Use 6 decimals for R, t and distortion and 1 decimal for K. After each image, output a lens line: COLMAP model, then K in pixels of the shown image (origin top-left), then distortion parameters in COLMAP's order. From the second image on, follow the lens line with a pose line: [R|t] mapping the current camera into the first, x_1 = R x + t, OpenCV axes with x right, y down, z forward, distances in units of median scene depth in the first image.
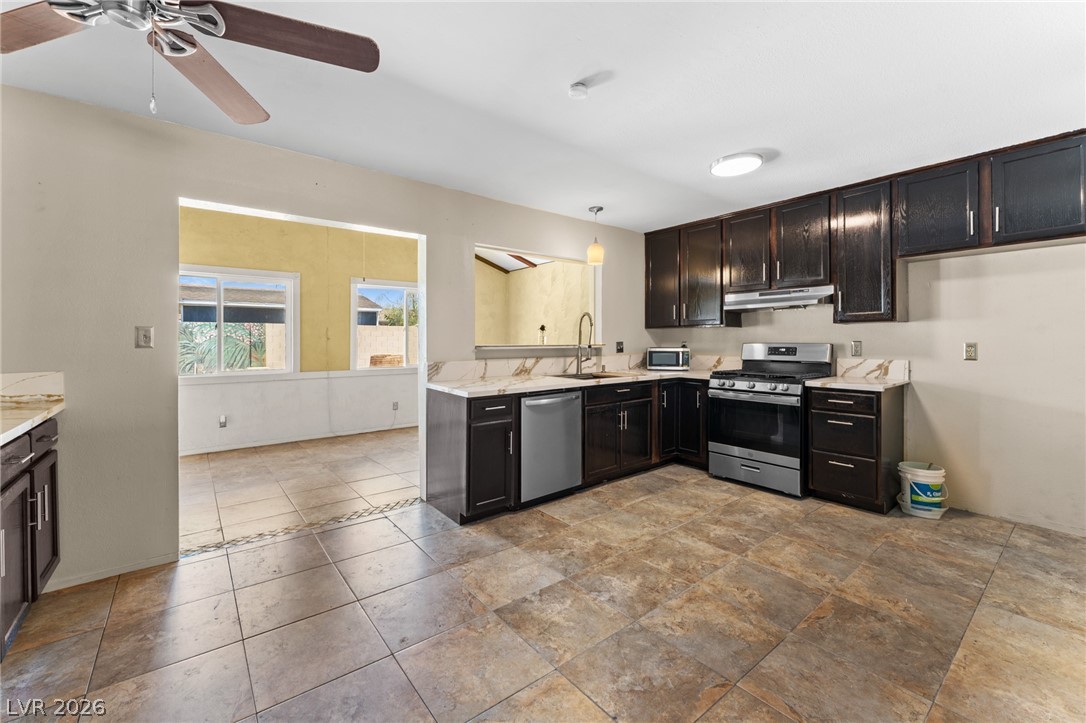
lens RADIAL K [[444.4, 0, 535.1], [0, 444.4, 343.1], [0, 0, 1]] dist [-0.000608, -0.000219]
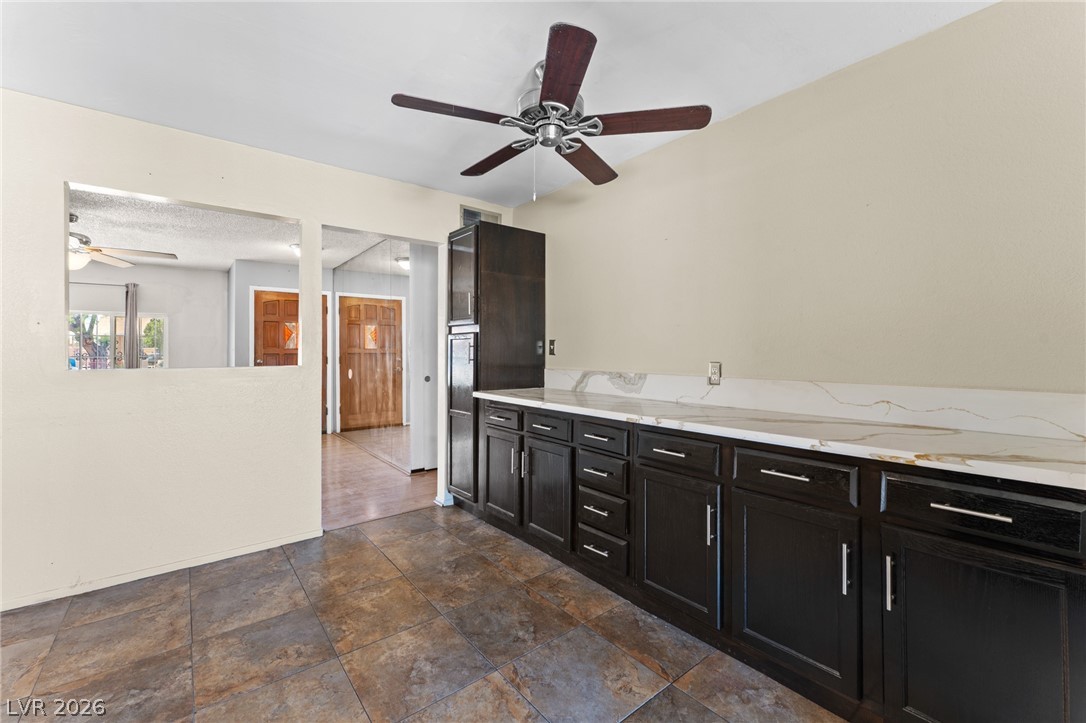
lens RADIAL K [[451.7, 0, 531.7], [0, 451.7, 349.0], [0, 0, 1]] dist [0.000421, -0.000182]
pose [[-0.999995, 0.002762, -0.001371, -0.309038], [0.002765, 0.999993, -0.002477, 0.001675], [0.001364, -0.002481, -0.999996, 0.932605]]
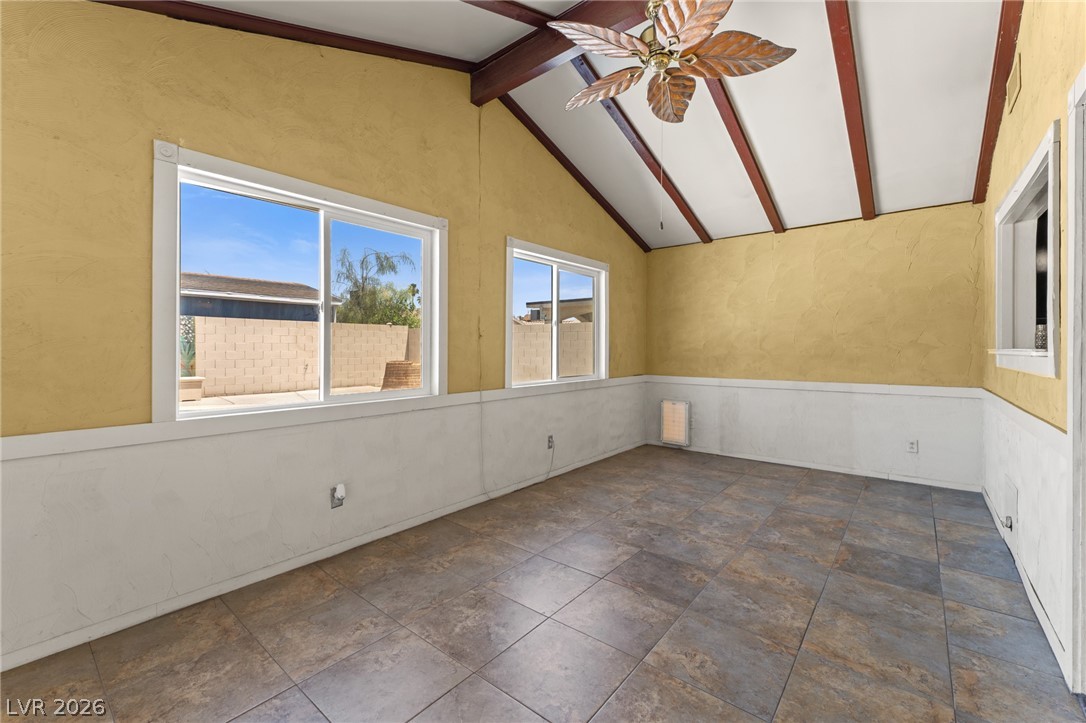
lens RADIAL K [[452.4, 0, 531.0], [0, 452.4, 345.3], [0, 0, 1]] dist [0.001142, -0.000037]
pose [[0.979012, 0.009971, 0.203561, -0.910833], [-0.008943, 0.999942, -0.005969, 0.009674], [-0.203609, 0.004023, 0.979044, 0.689835]]
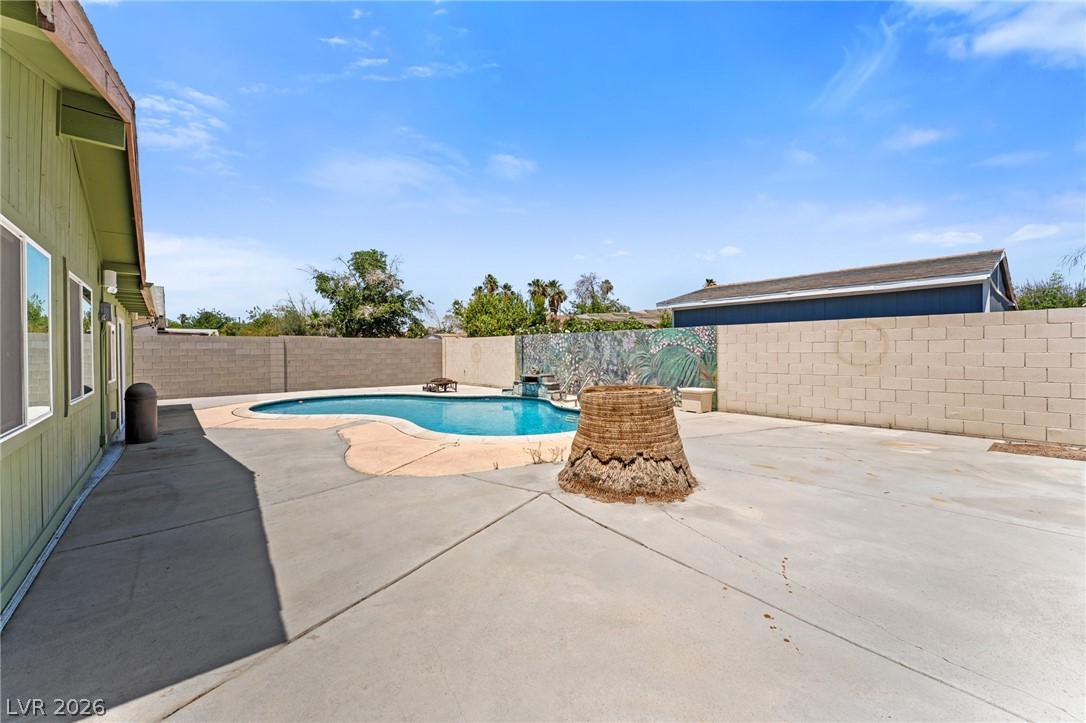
lens RADIAL K [[437.6, 0, 540.3], [0, 437.6, 355.7], [0, 0, 1]] dist [-0.000020, -0.000084]
pose [[0.046163, 0.013710, -0.998840, 0.250495], [0.001783, 0.999903, 0.013807, -0.030463], [0.998932, -0.002419, 0.046134, 2.858332]]
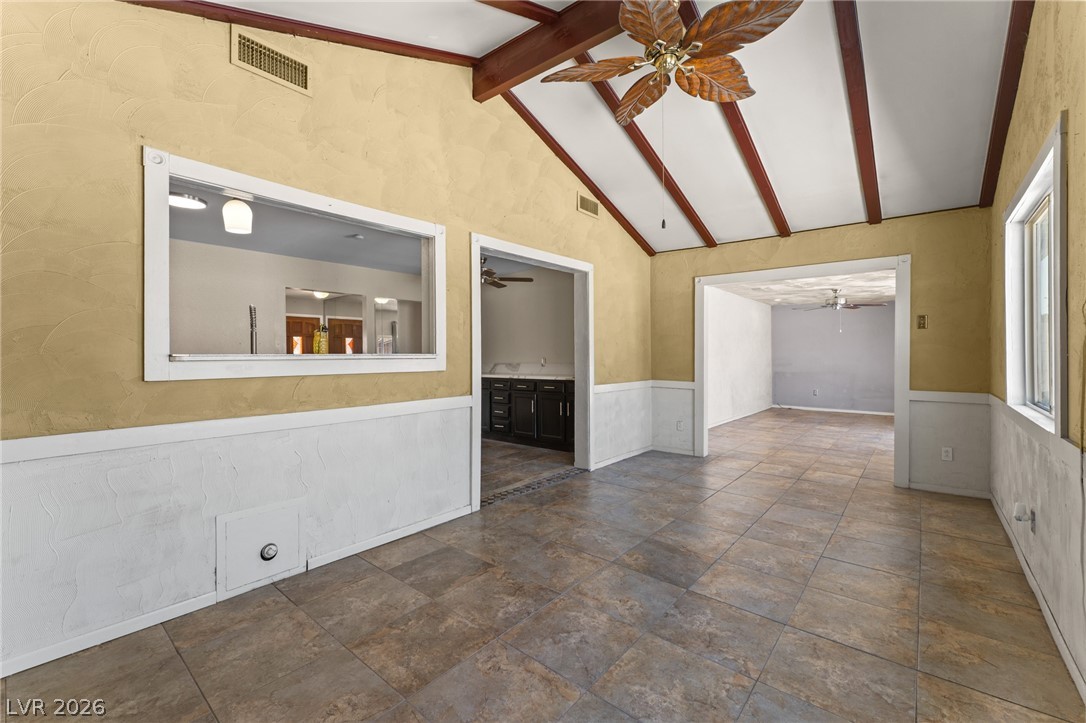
lens RADIAL K [[454.2, 0, 538.6], [0, 454.2, 355.1], [0, 0, 1]] dist [-0.000065, -0.000127]
pose [[-0.978766, 0.009476, -0.204763, -0.189413], [0.009705, 0.999953, -0.000112, 0.009984], [0.204752, -0.002096, -0.978812, 2.073010]]
